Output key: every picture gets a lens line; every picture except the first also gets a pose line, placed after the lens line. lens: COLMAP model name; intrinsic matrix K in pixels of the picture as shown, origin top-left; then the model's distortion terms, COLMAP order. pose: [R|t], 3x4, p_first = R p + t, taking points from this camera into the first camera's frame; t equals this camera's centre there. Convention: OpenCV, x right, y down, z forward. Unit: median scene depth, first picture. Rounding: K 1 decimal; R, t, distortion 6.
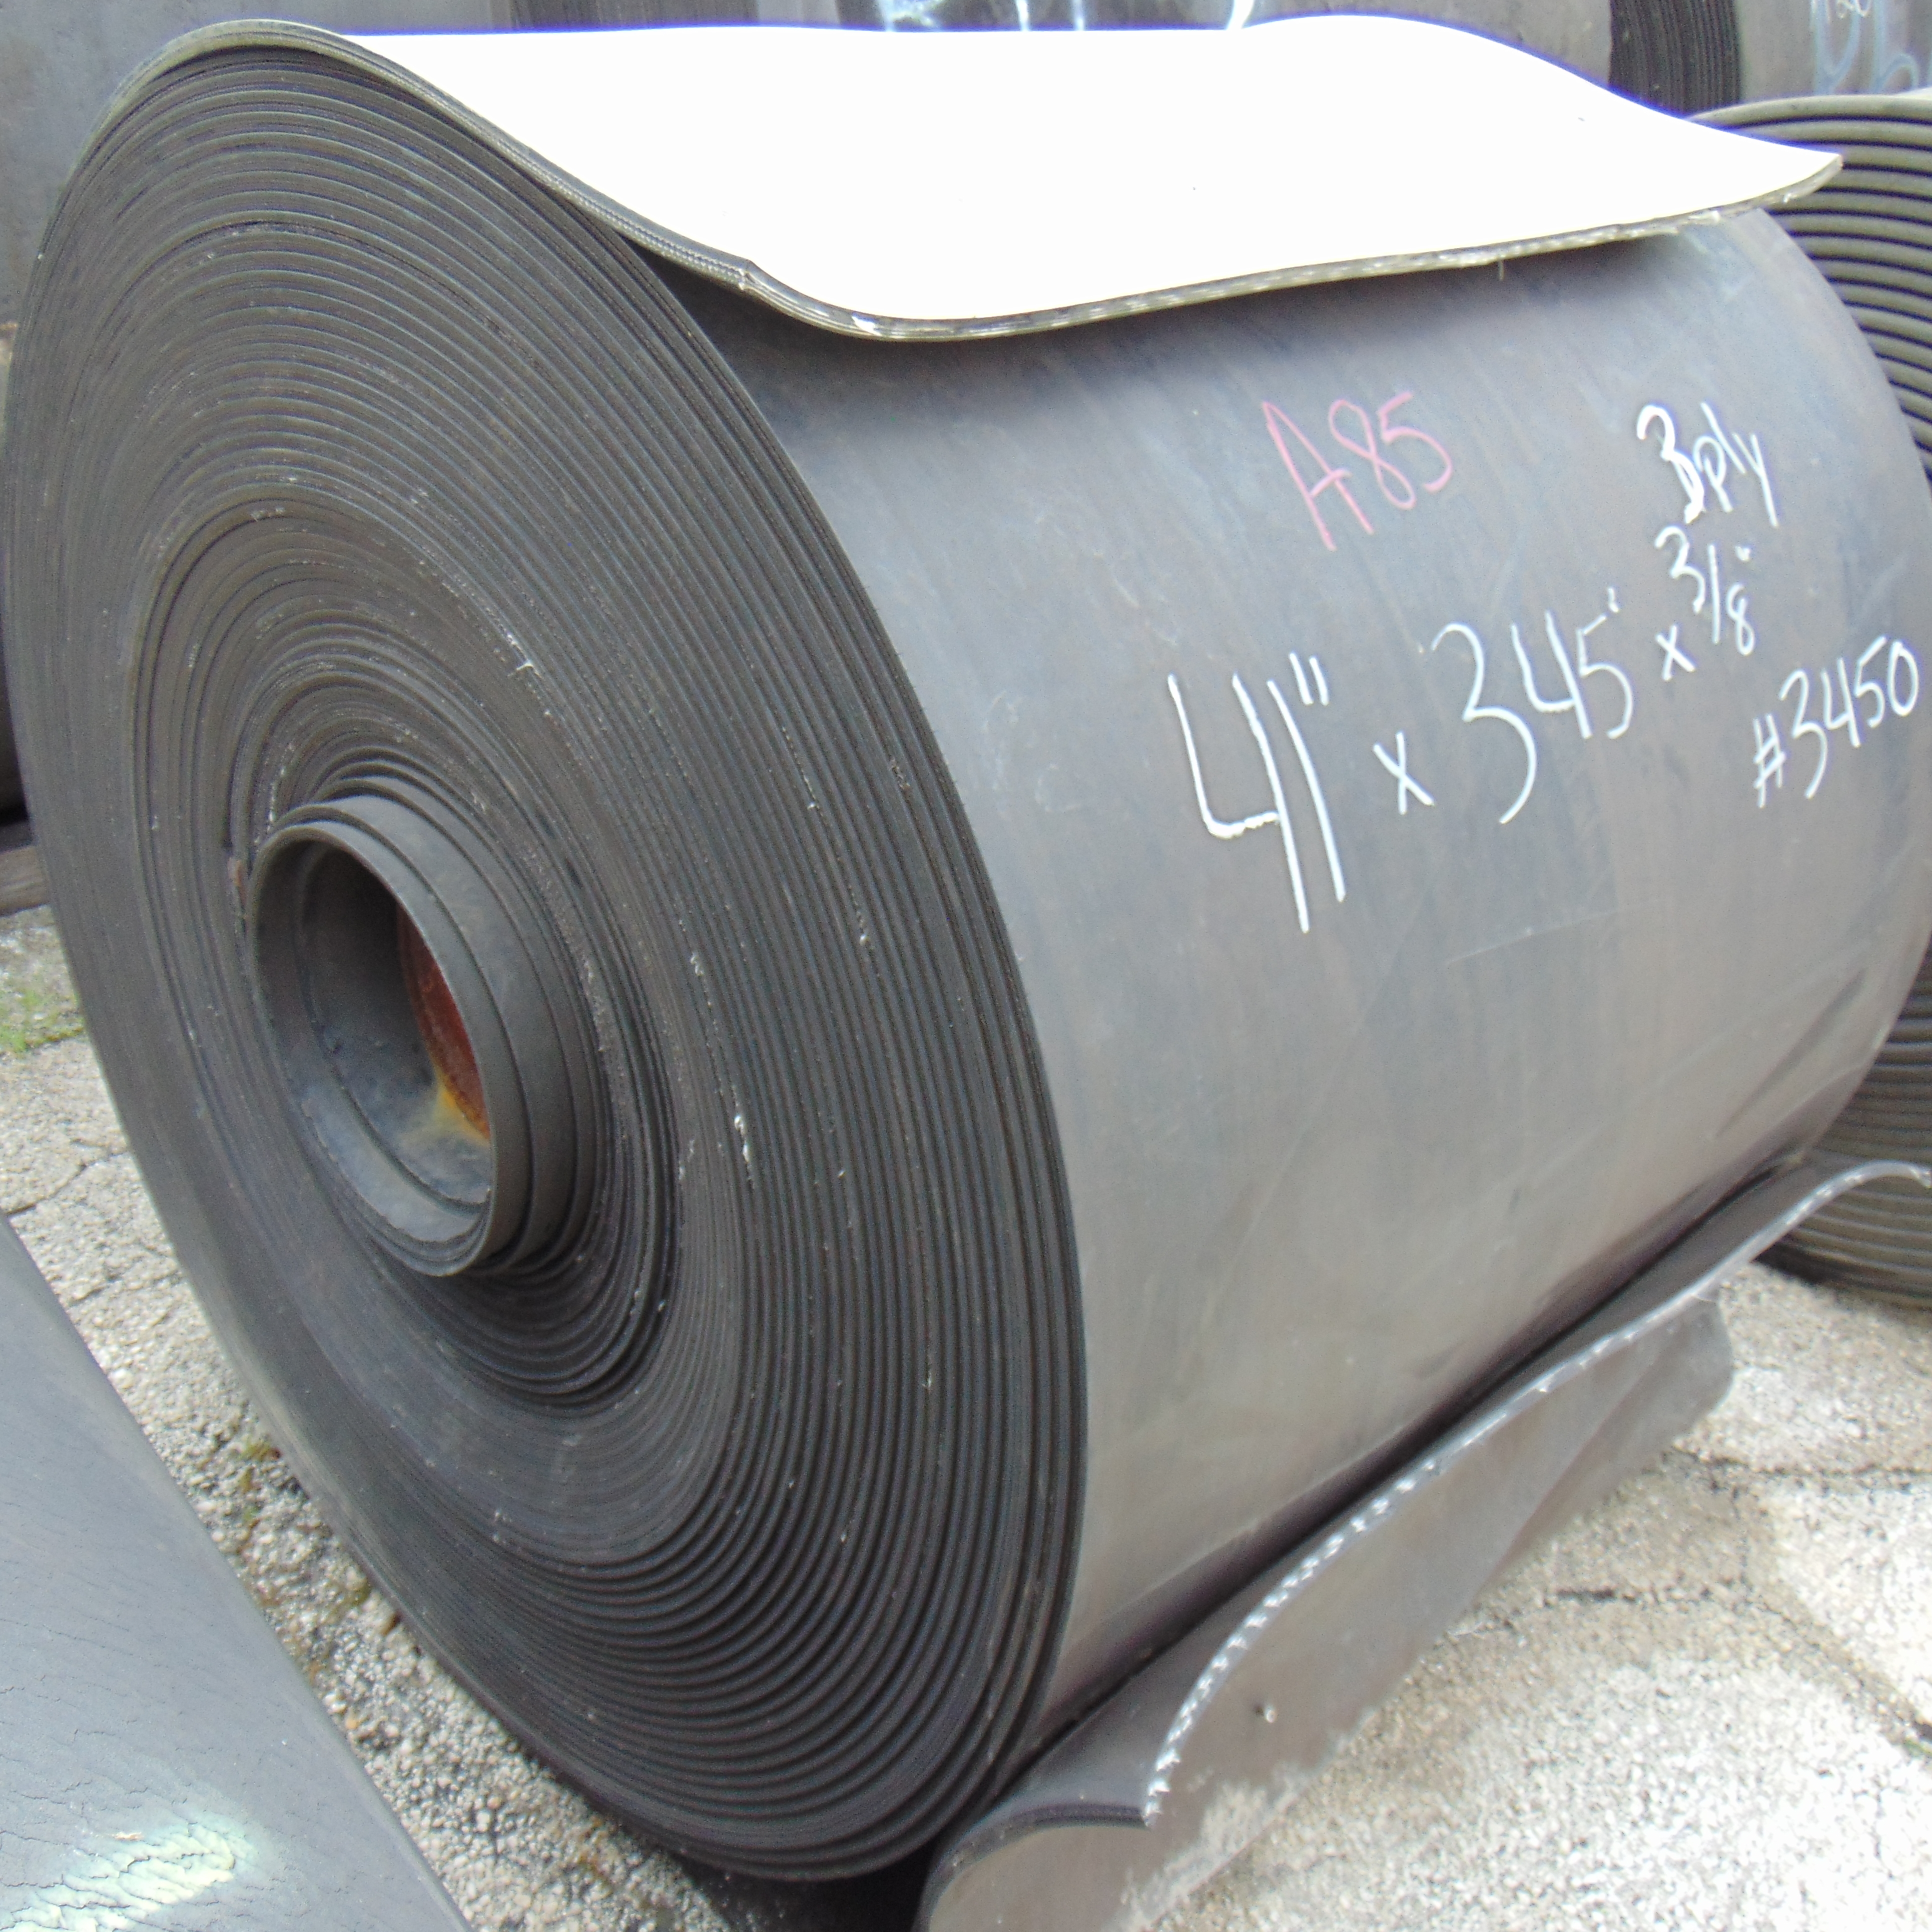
lens RADIAL K [[2088.9, 0, 966.6], [0, 2088.9, 968.1], [0, 0, 1]] dist [-0.054216, 0.000000]
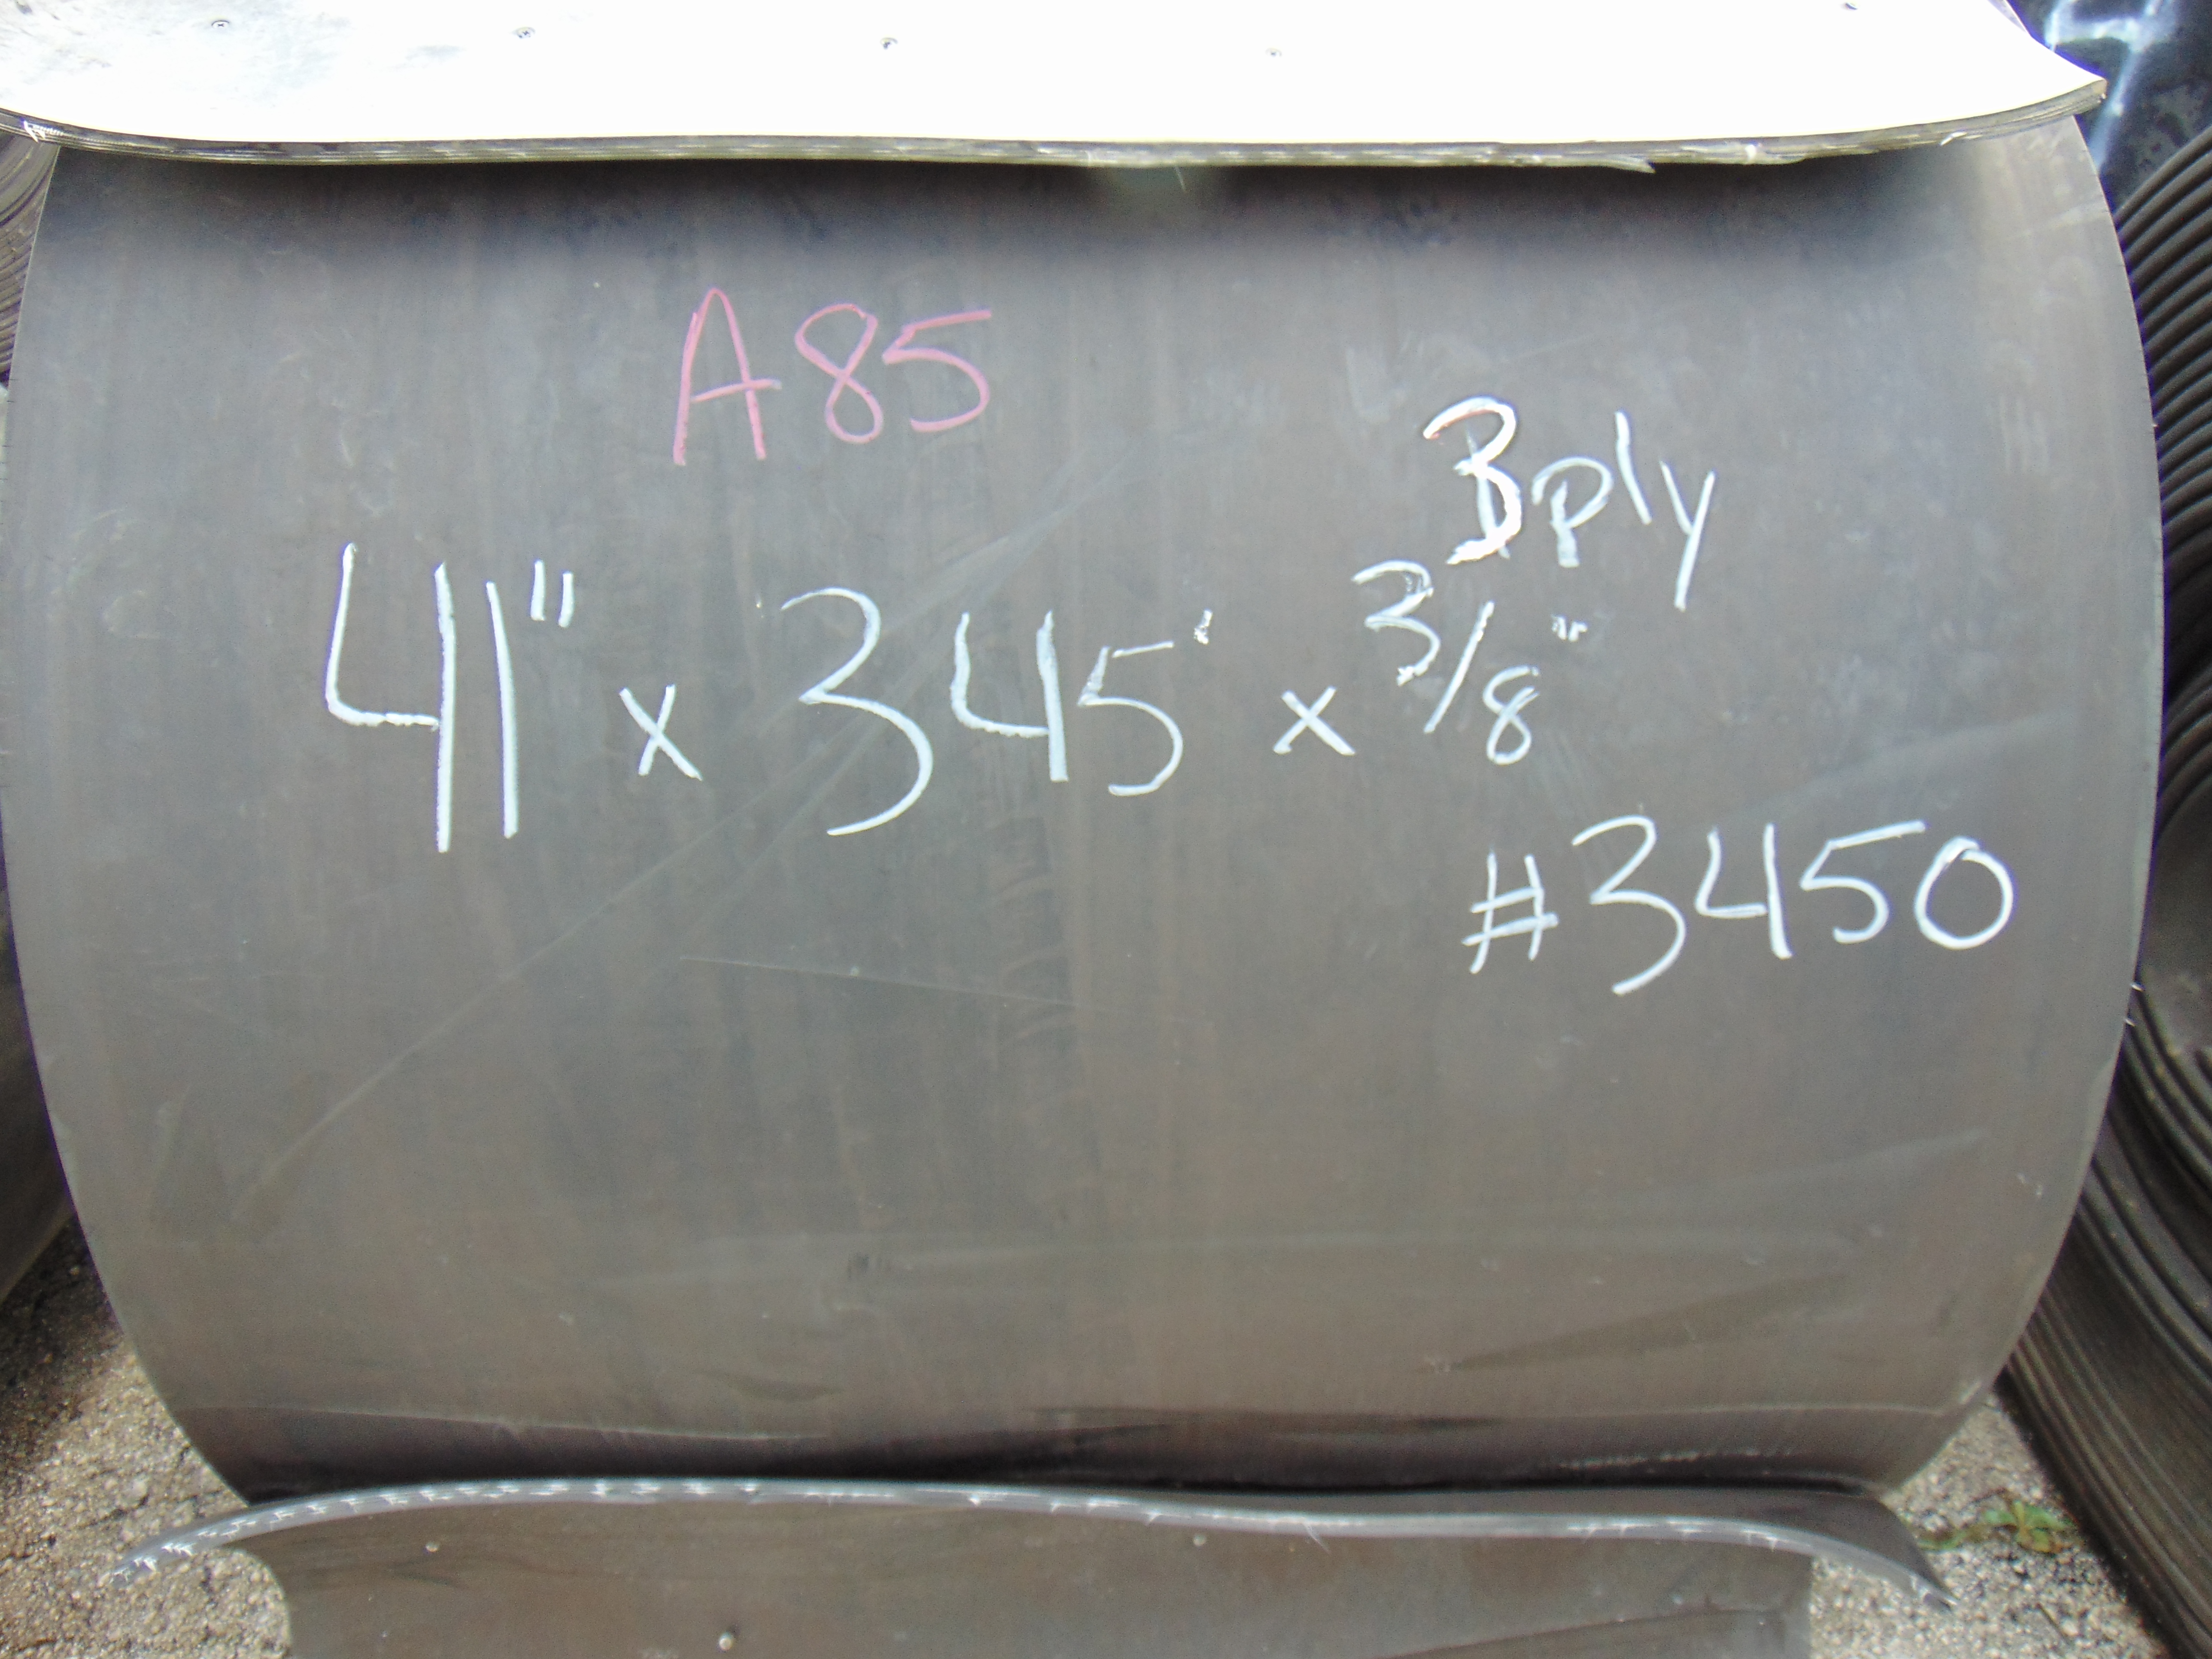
lens RADIAL K [[1738.9, 0, 1106.8], [0, 1738.9, 822.2], [0, 0, 1]] dist [-0.031972, 0.013465]
pose [[0.730723, 0.330478, -0.597352, 0.736429], [-0.303390, 0.941065, 0.149504, -0.207245], [0.611554, 0.071985, 0.787921, 0.508418]]
